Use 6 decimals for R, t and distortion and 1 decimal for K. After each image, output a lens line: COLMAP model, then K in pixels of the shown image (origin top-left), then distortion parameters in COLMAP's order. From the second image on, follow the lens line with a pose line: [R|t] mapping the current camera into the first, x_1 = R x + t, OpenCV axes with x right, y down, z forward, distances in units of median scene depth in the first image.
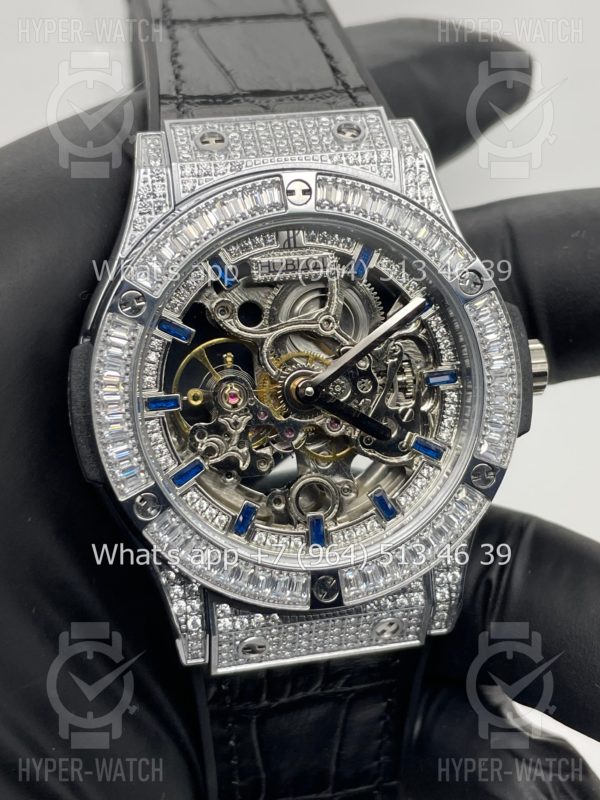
lens RADIAL K [[1163.4, 0, 300.0], [0, 1163.4, 400.0], [0, 0, 1]] dist [0.144326, -0.014103]
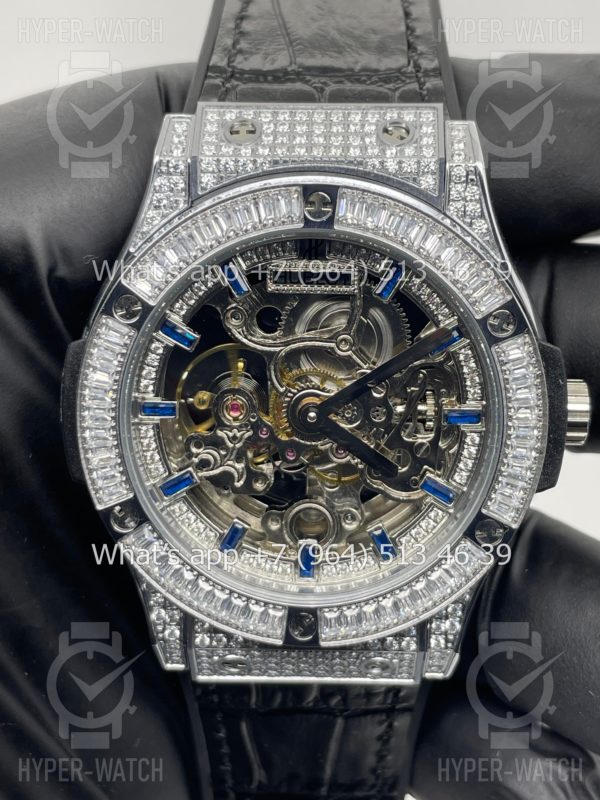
lens RADIAL K [[1163.4, 0, 300.0], [0, 1163.4, 400.0], [0, 0, 1]] dist [0.144326, -0.014103]
pose [[0.975960, 0.133821, -0.172030, 0.155057], [-0.111368, 0.984681, 0.134166, -0.142731], [0.187349, -0.111782, 0.975913, 0.090871]]
